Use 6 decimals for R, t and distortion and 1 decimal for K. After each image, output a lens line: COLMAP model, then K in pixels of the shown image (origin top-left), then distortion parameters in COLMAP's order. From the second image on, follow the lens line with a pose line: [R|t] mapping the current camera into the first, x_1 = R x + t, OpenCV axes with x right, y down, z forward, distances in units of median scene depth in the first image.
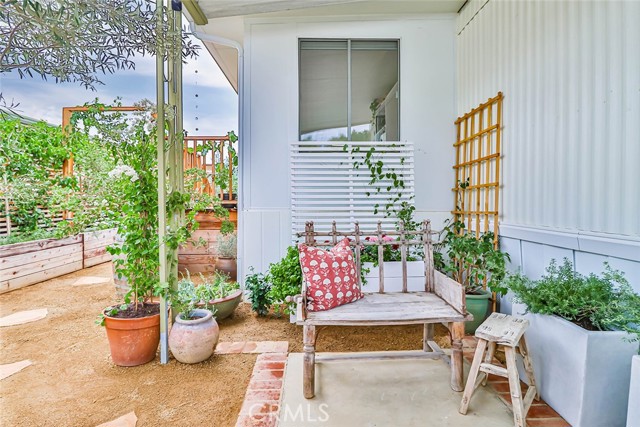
lens RADIAL K [[330.8, 0, 320.1], [0, 330.8, 209.0], [0, 0, 1]] dist [-0.016642, -0.000892]
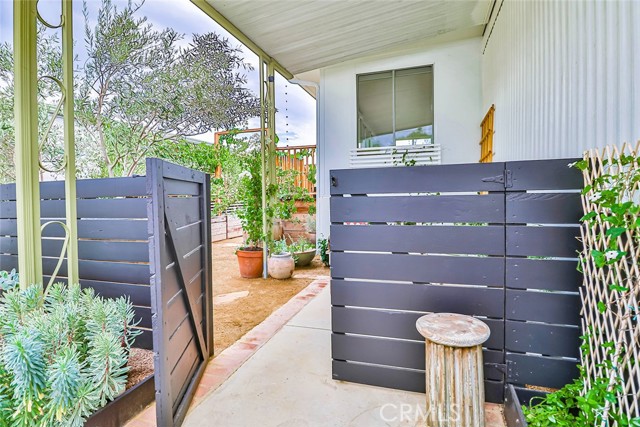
lens RADIAL K [[330.8, 0, 321.3], [0, 330.8, 209.5], [0, 0, 1]] dist [-0.016642, -0.000892]
pose [[0.941186, 0.003365, -0.337873, 0.286578], [0.001161, 0.999912, 0.013194, 0.041235], [0.337888, -0.012810, 0.941099, -0.404706]]
